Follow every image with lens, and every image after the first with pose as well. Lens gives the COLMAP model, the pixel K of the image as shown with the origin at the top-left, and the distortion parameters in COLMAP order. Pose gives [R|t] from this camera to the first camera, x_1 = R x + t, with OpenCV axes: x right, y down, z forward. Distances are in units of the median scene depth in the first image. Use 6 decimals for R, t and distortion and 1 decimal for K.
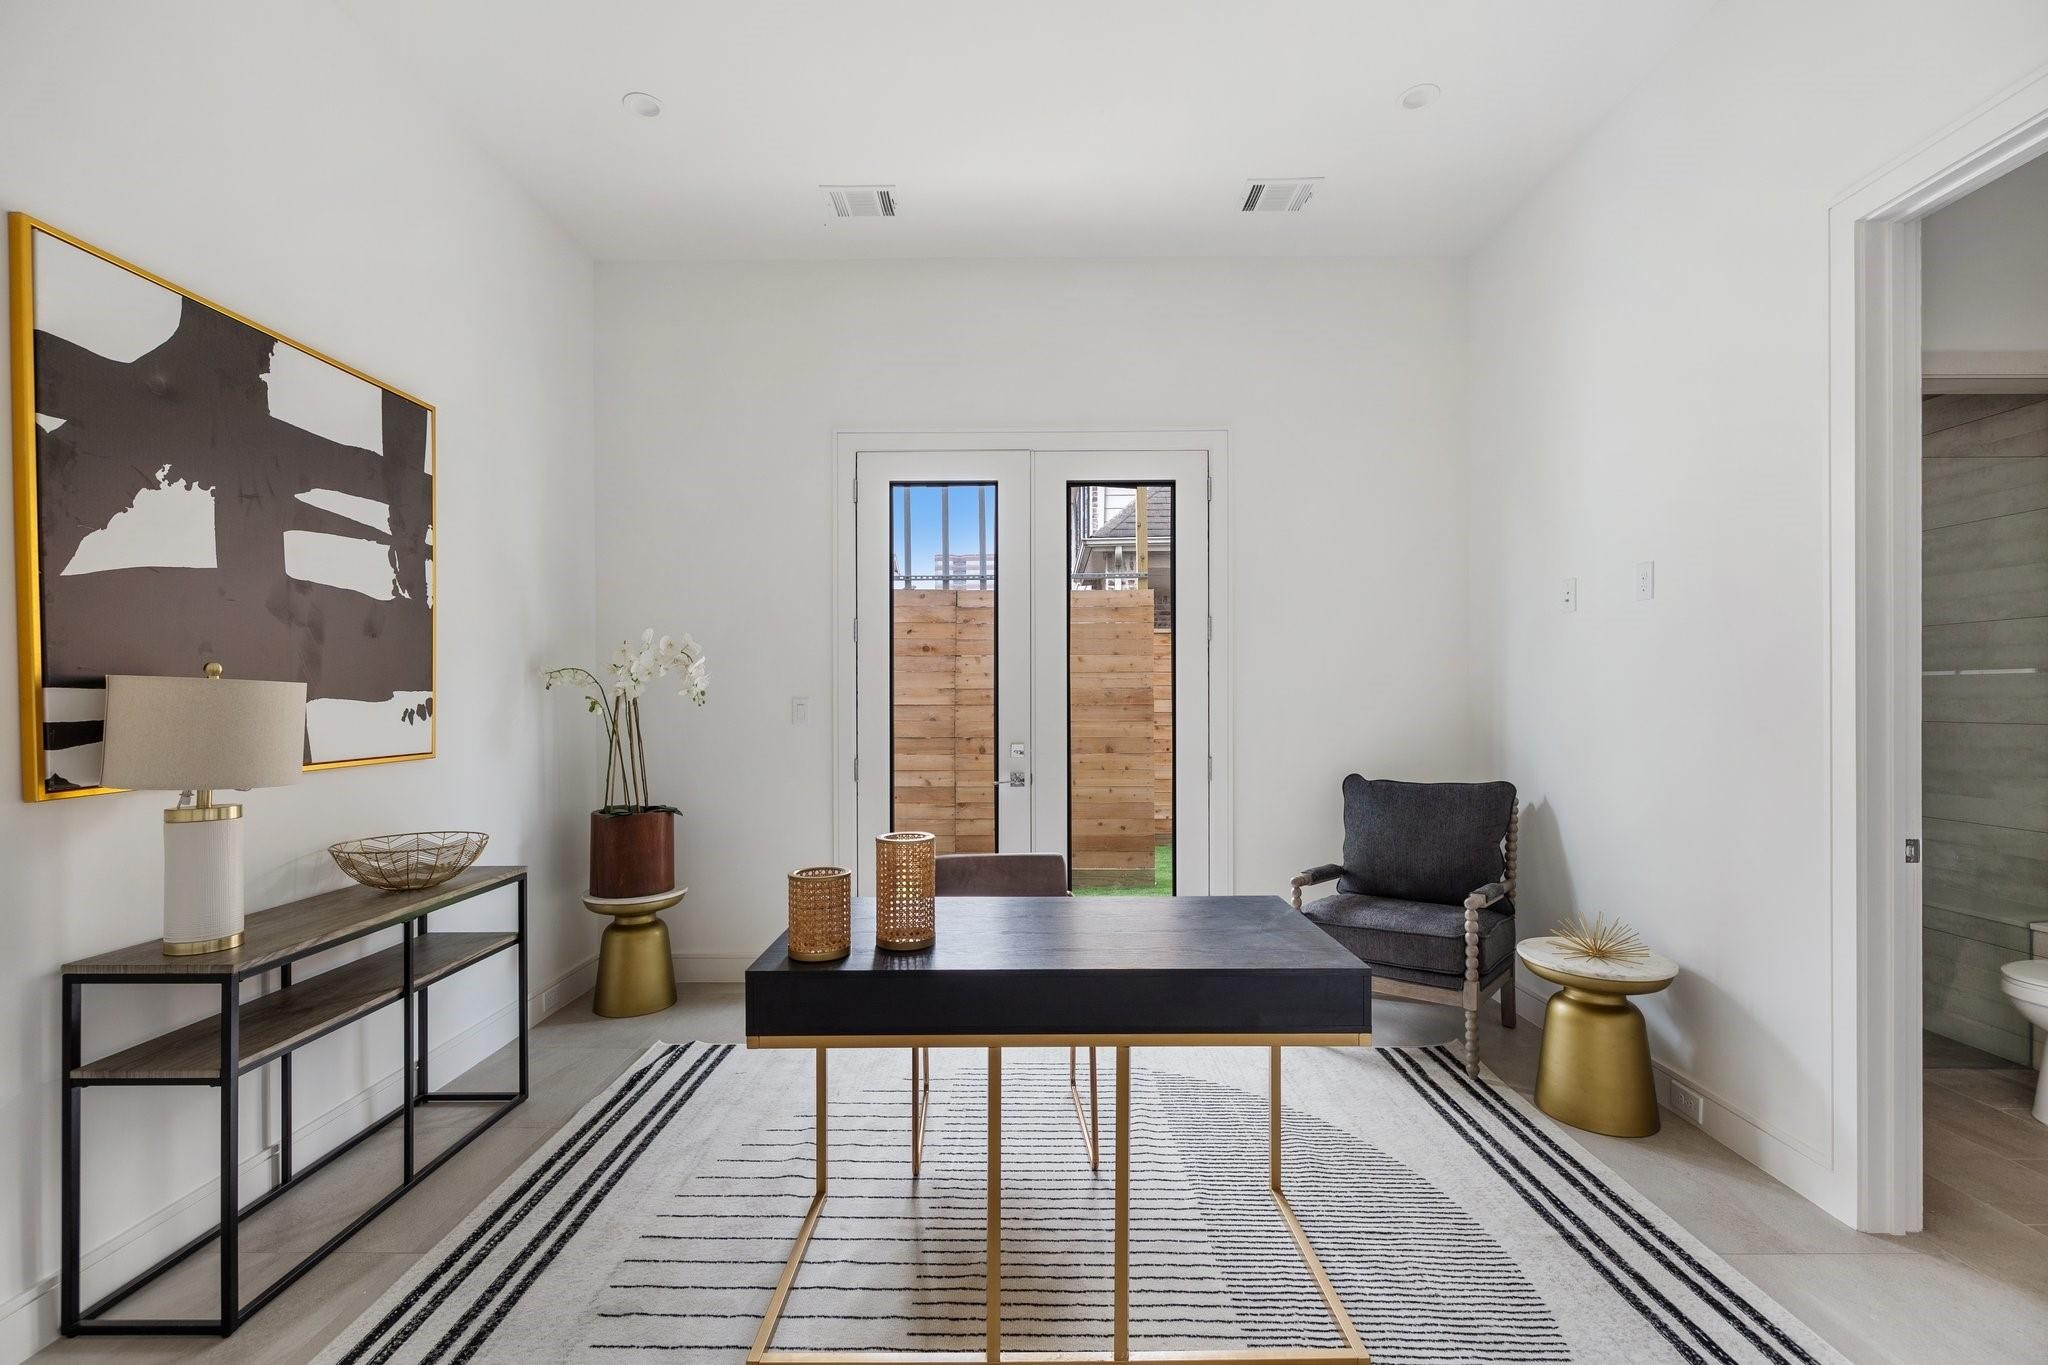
lens RADIAL K [[848.8, 0, 1021.1], [0, 848.8, 692.7], [0, 0, 1]] dist [-0.015117, 0.000155]
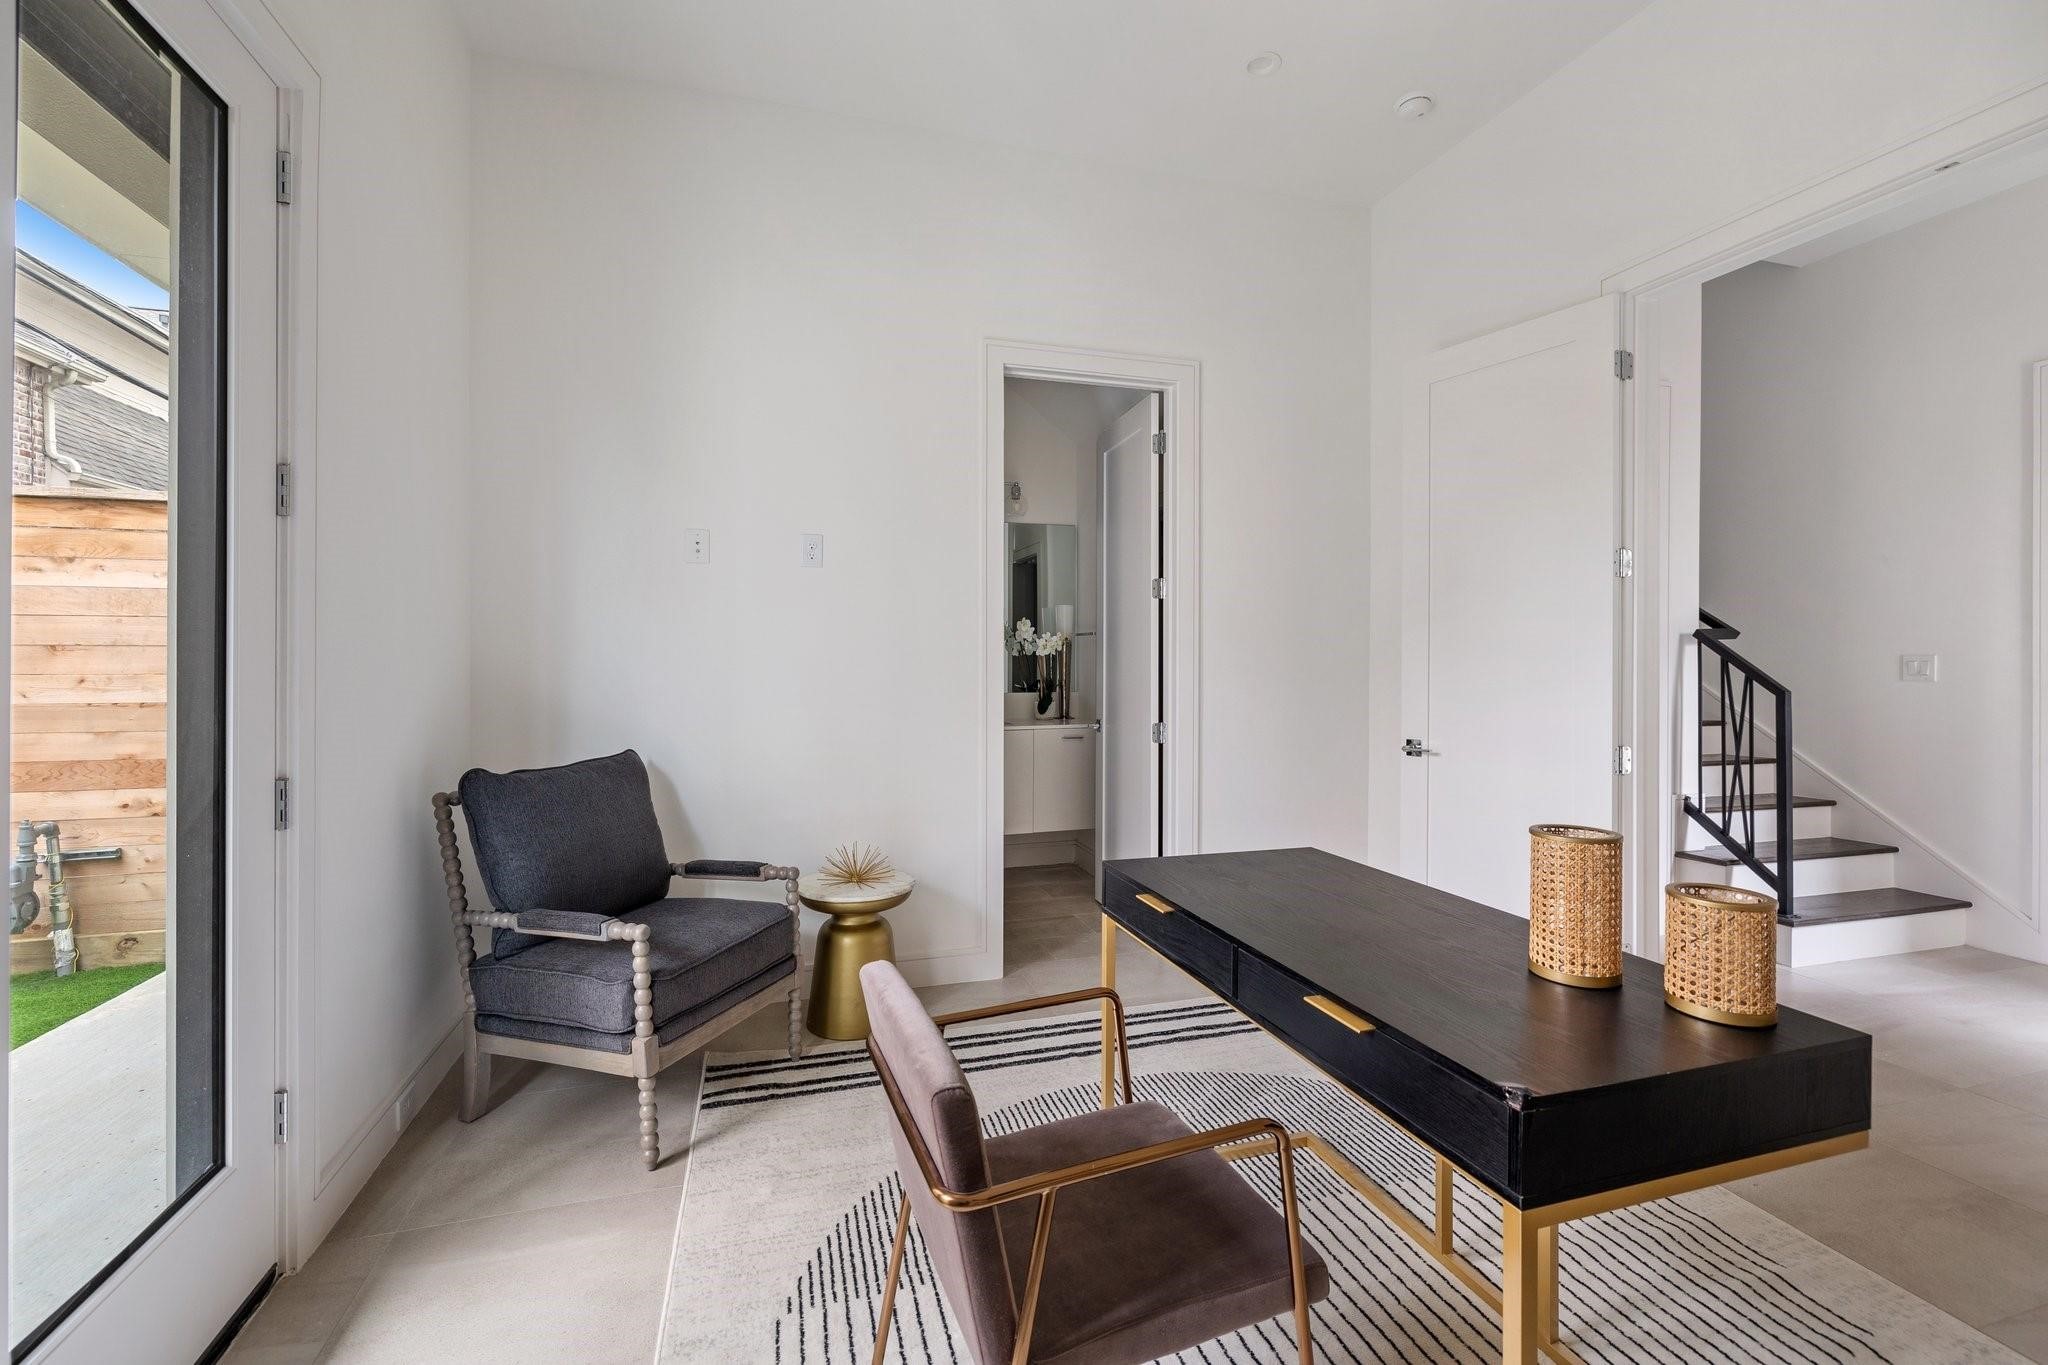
lens RADIAL K [[848.8, 0, 1023.8], [0, 848.8, 668.5], [0, 0, 1]] dist [-0.015117, 0.000155]
pose [[-0.300042, -0.004332, 0.953916, -0.418482], [-0.008605, 0.999961, 0.001834, 0.021323], [-0.953887, -0.007658, -0.300068, 1.023276]]
